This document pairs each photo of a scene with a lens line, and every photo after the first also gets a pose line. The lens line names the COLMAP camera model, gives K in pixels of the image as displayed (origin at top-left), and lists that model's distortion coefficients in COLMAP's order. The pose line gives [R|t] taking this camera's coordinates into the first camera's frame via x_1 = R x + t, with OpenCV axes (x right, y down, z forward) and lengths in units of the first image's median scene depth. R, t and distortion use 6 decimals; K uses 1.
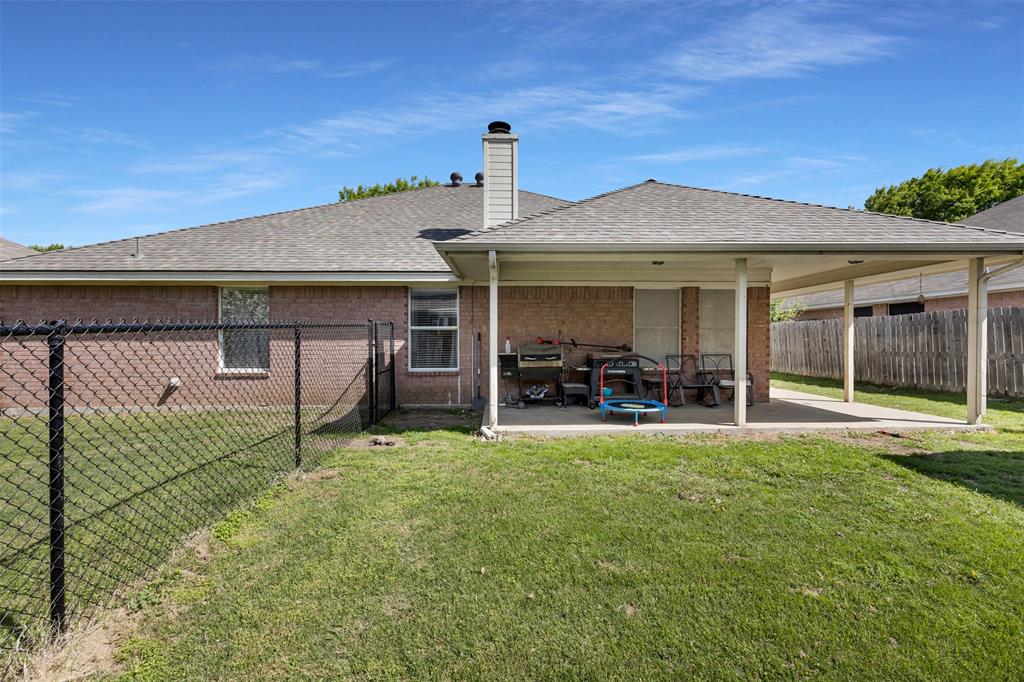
lens RADIAL K [[415.7, 0, 512.0], [0, 415.7, 341.0], [0, 0, 1]] dist [-0.000716, -0.000078]
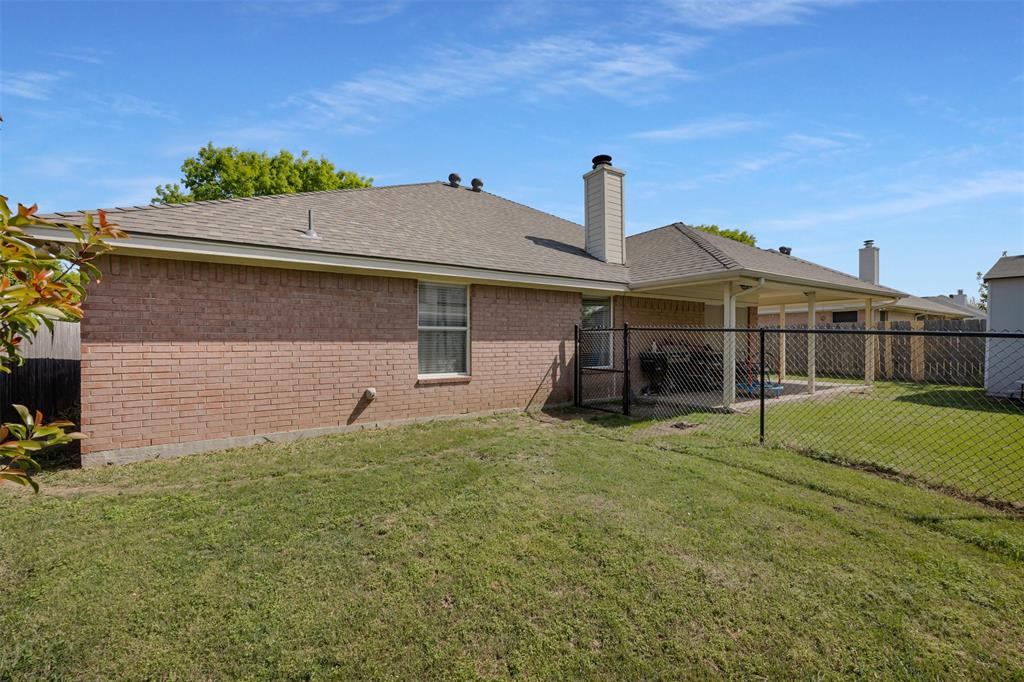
lens RADIAL K [[407.3, 0, 512.0], [0, 407.3, 341.0], [0, 0, 1]] dist [-0.007517, -0.000230]
pose [[0.866919, 0.000370, 0.498449, -0.953466], [-0.000419, 1.000000, -0.000014, -0.003927], [-0.498449, -0.000197, 0.866919, 0.159140]]
